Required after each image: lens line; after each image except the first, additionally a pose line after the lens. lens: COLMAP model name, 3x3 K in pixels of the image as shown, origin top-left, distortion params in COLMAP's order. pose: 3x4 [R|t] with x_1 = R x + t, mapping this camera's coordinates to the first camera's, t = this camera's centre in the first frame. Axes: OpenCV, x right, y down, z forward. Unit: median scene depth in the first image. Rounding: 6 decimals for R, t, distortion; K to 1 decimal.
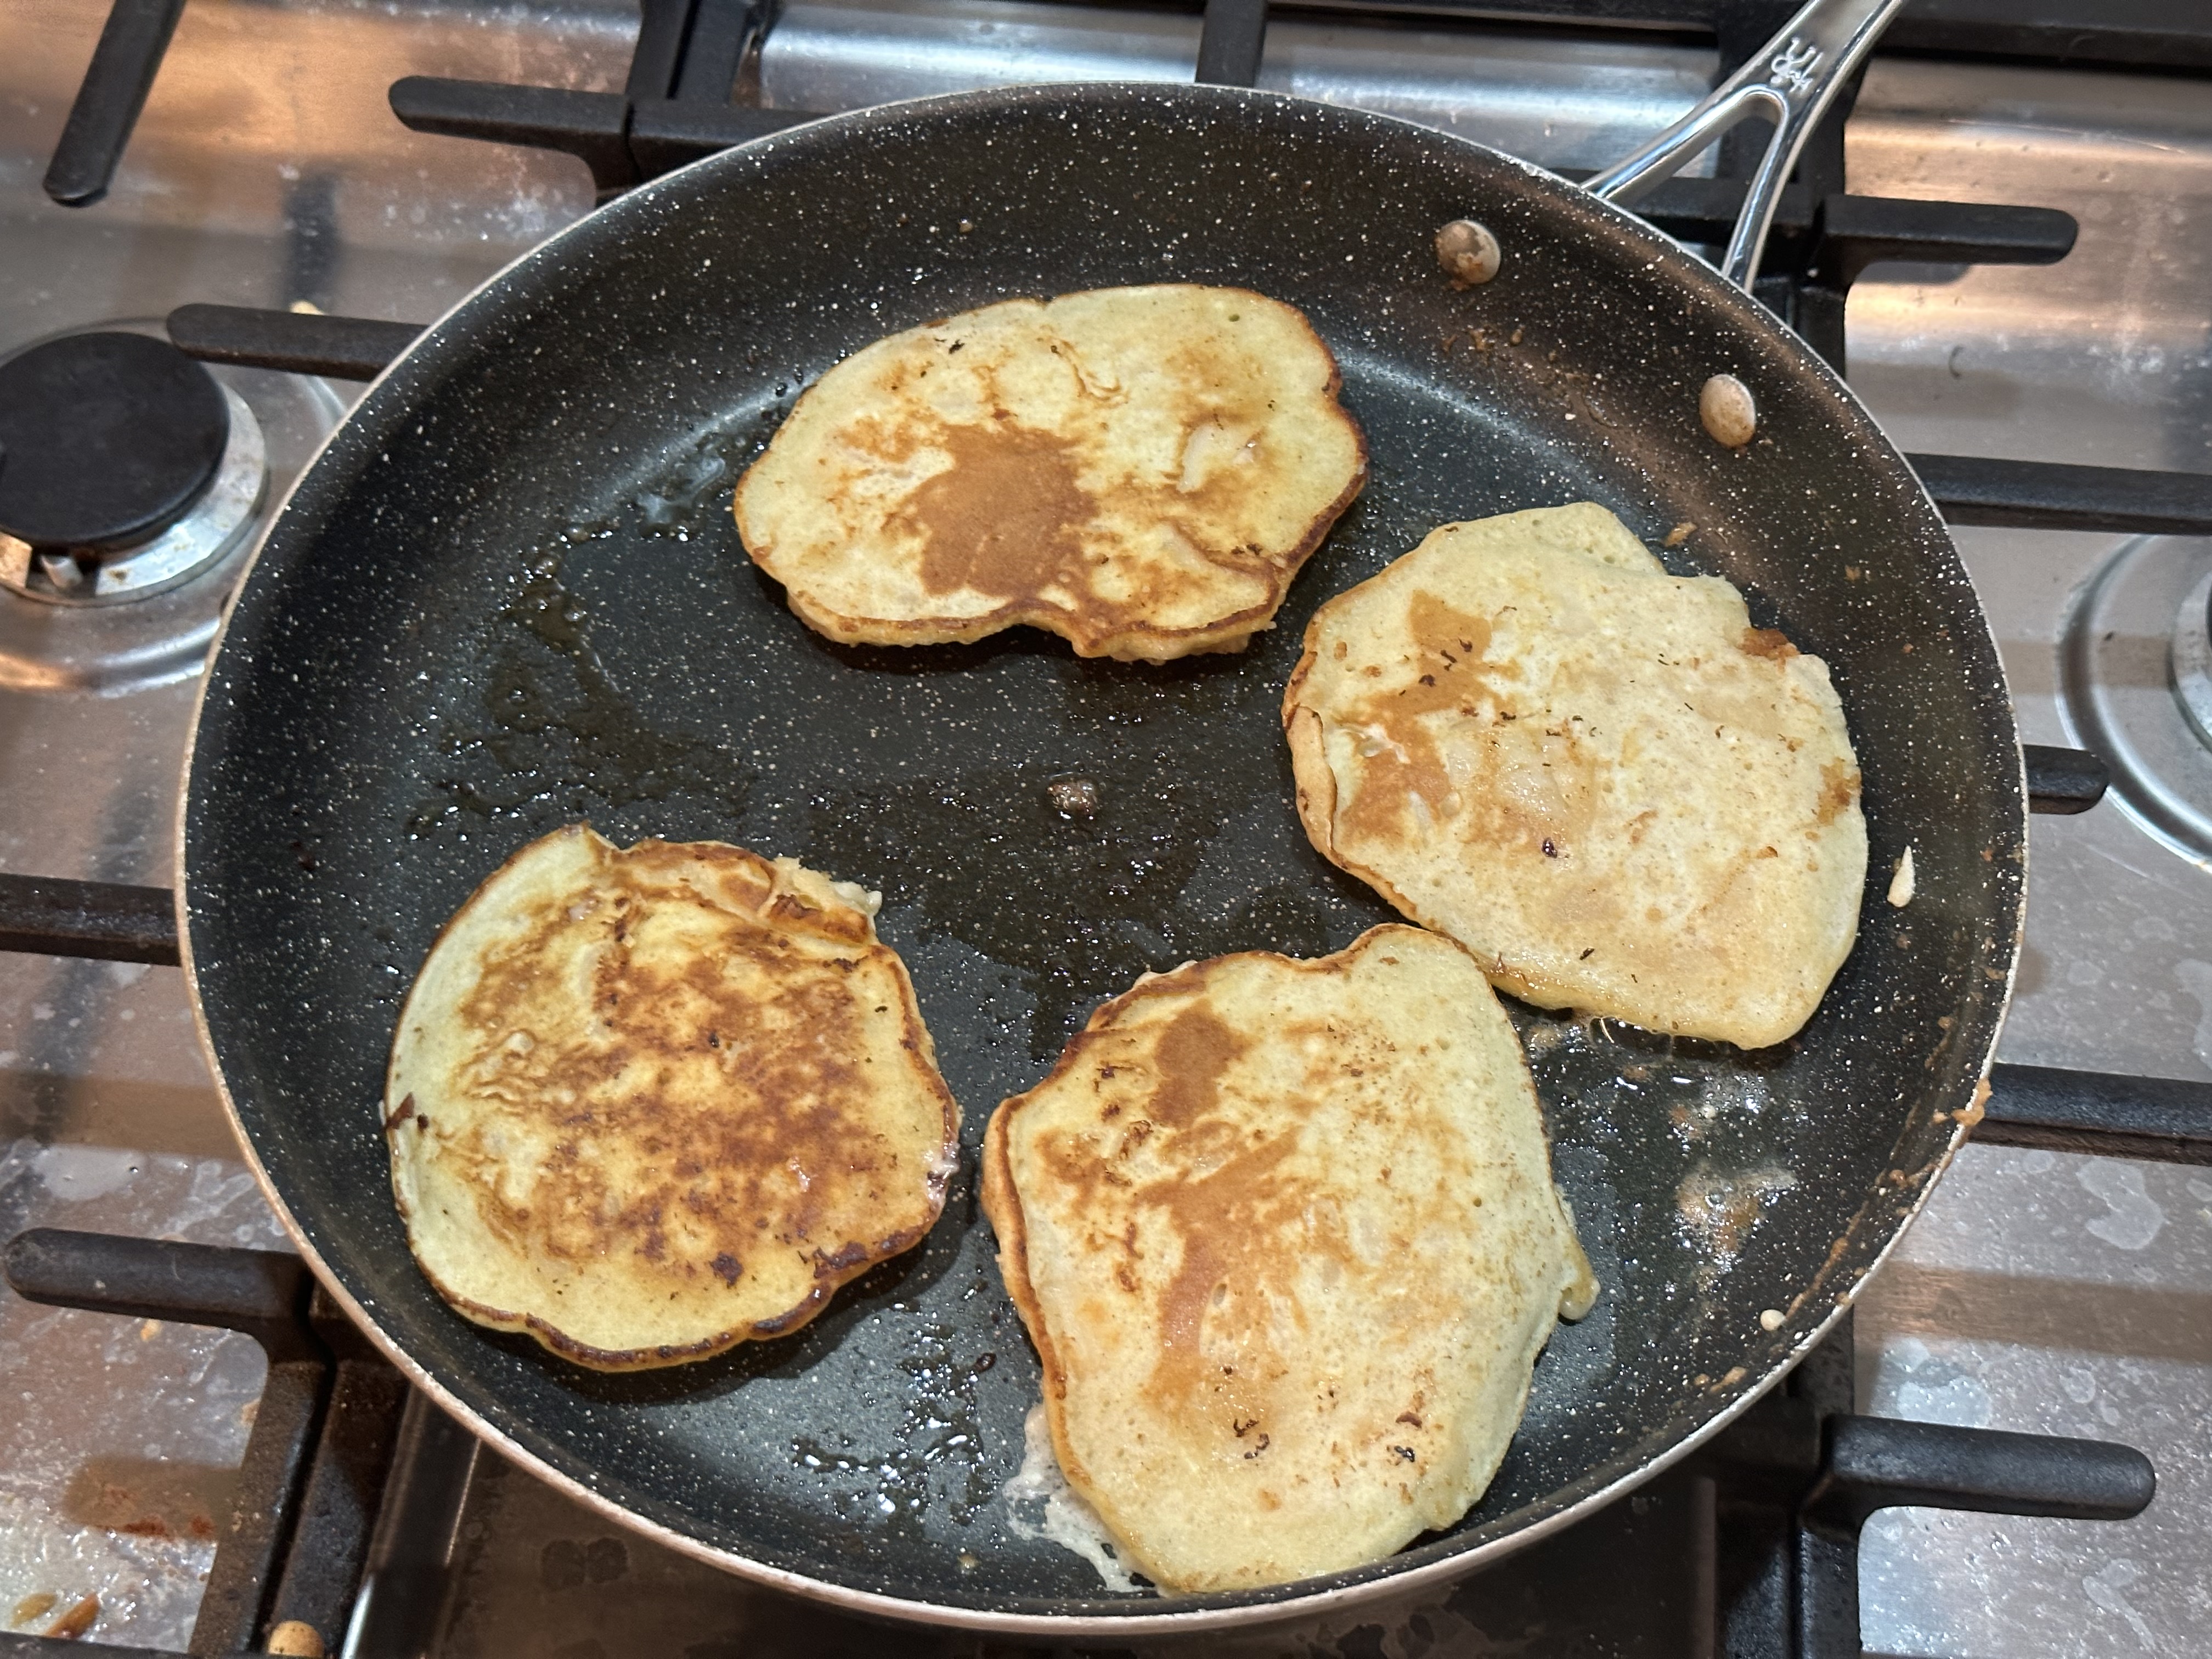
lens RADIAL K [[3100.5, 0, 1106.0], [0, 3100.5, 829.5], [0, 0, 1]] dist [0.193222, -0.572756]
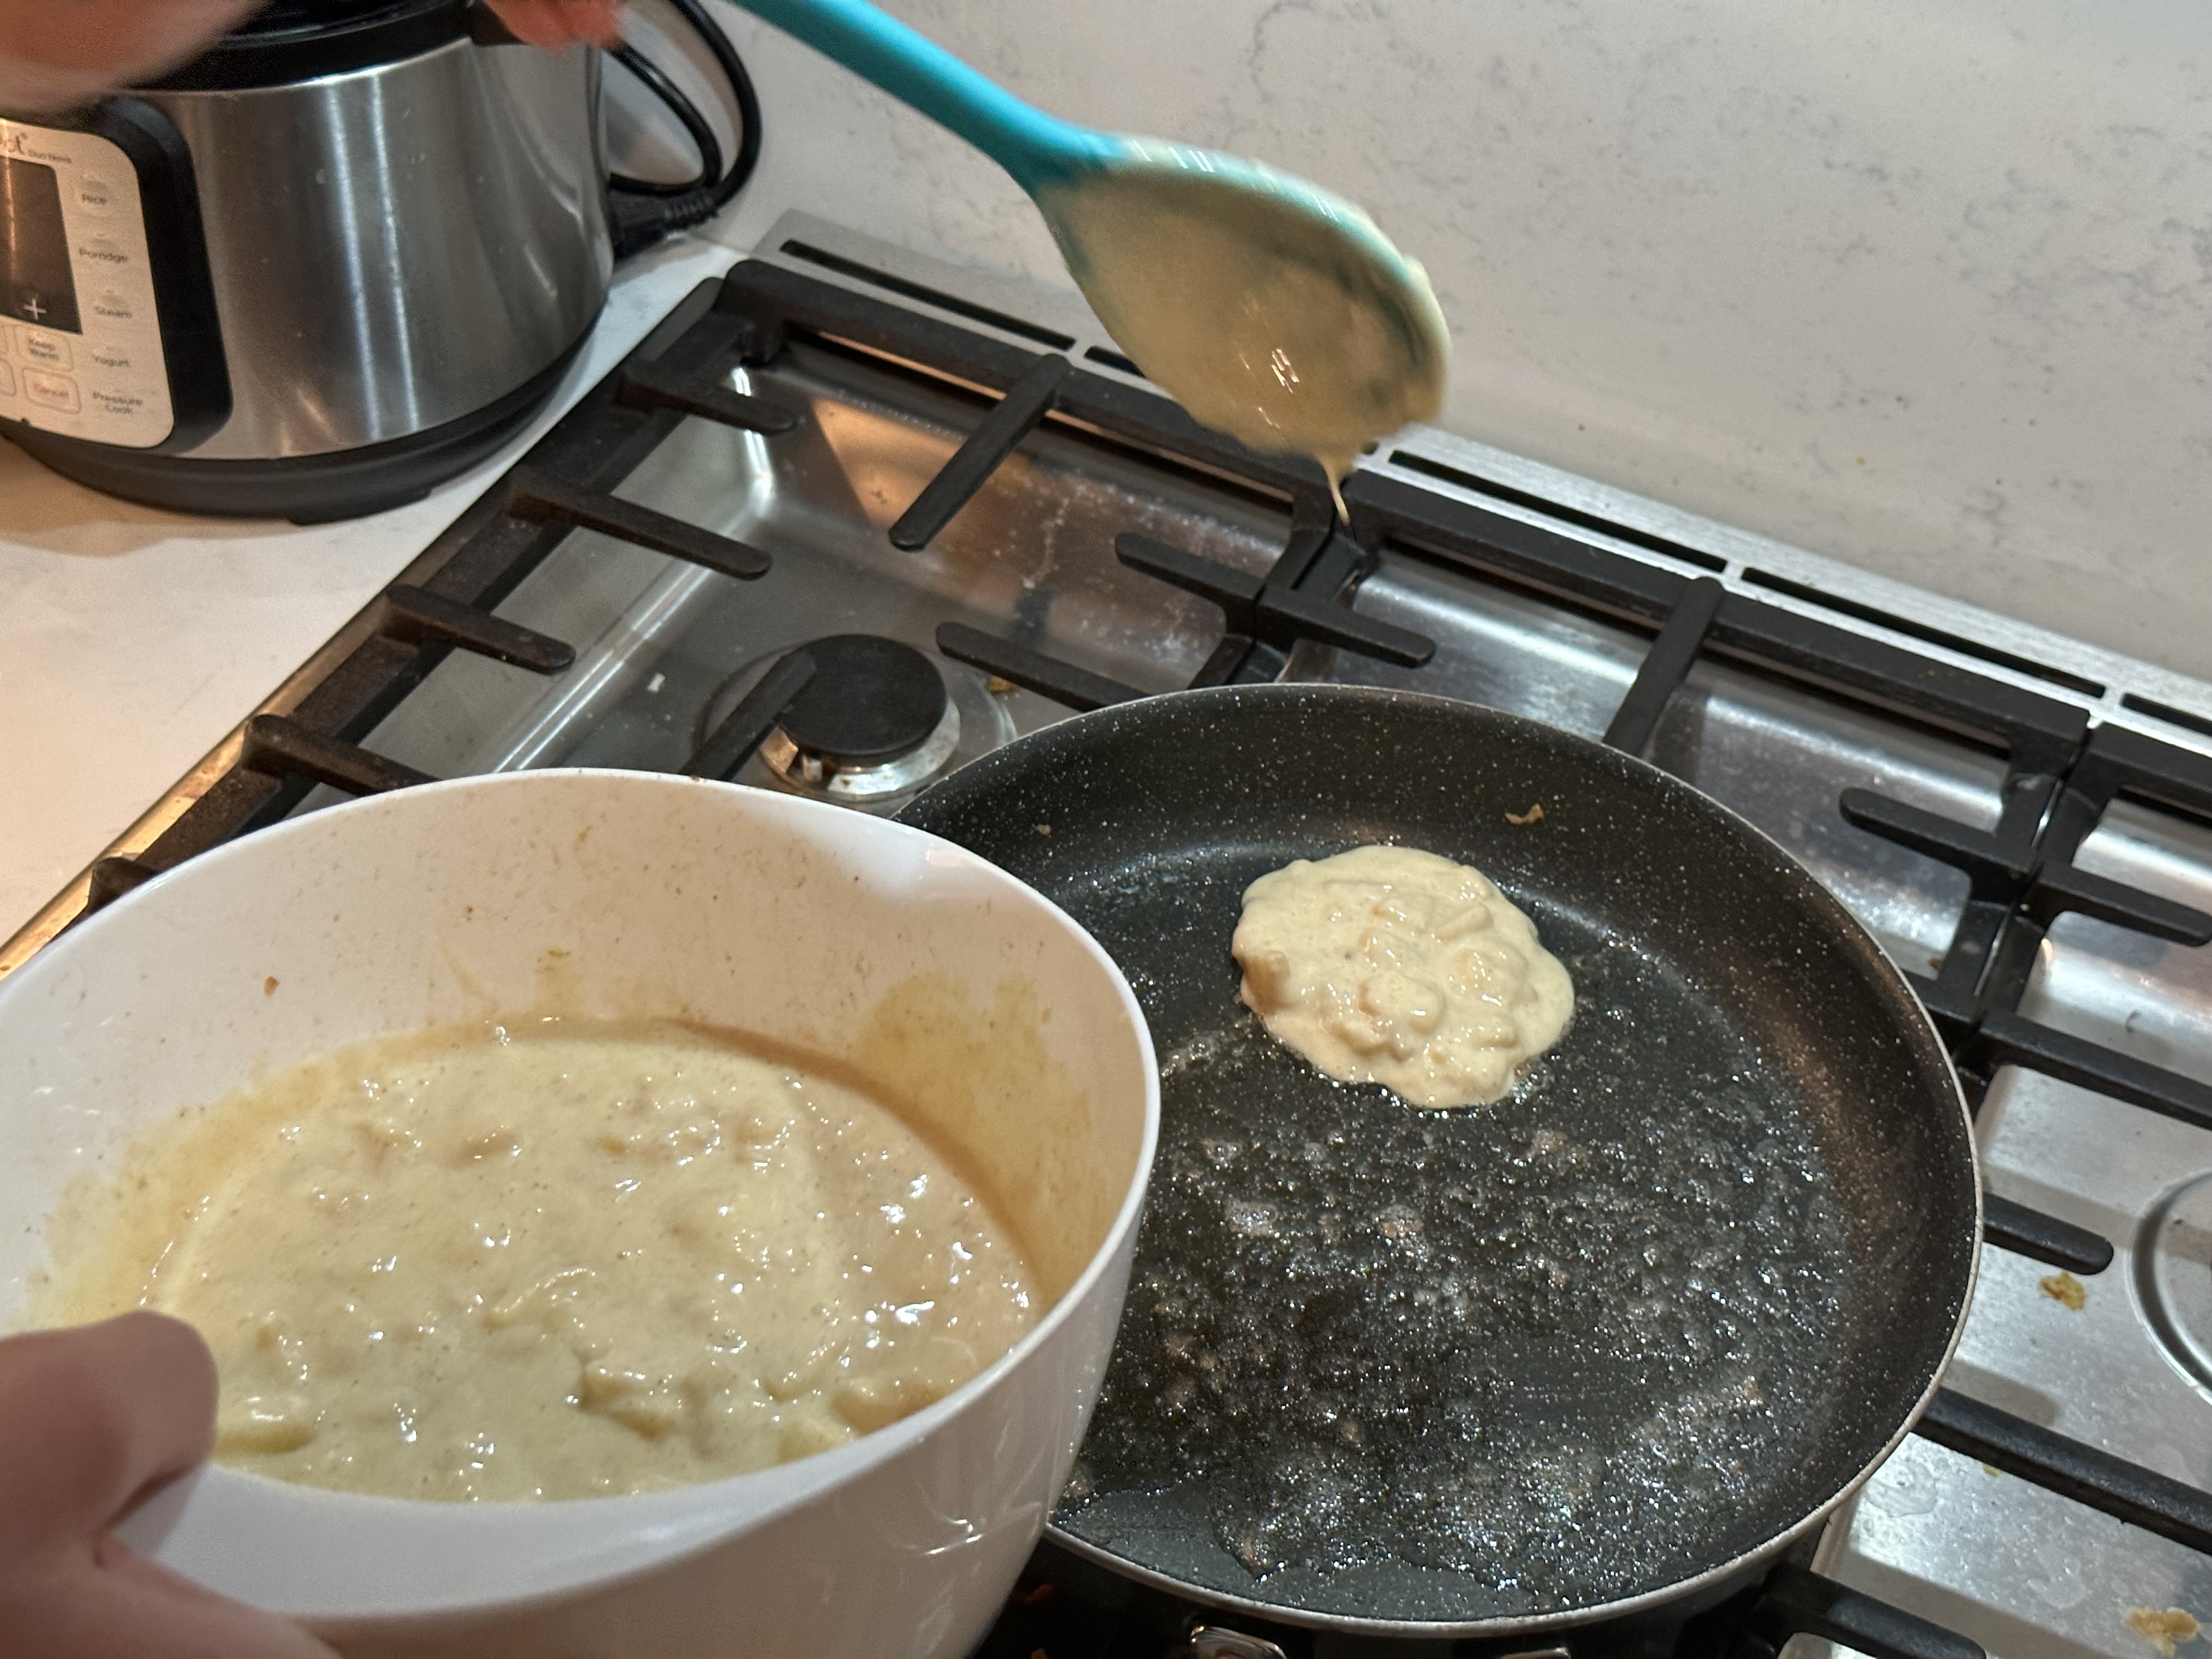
lens RADIAL K [[3100.5, 0, 1106.0], [0, 3100.5, 829.5], [0, 0, 1]] dist [0.193222, -0.572756]
pose [[0.942824, 0.278532, -0.183036, 0.081513], [-0.314124, 0.926162, -0.208687, 0.210569], [0.111395, 0.254251, 0.960702, -0.406387]]
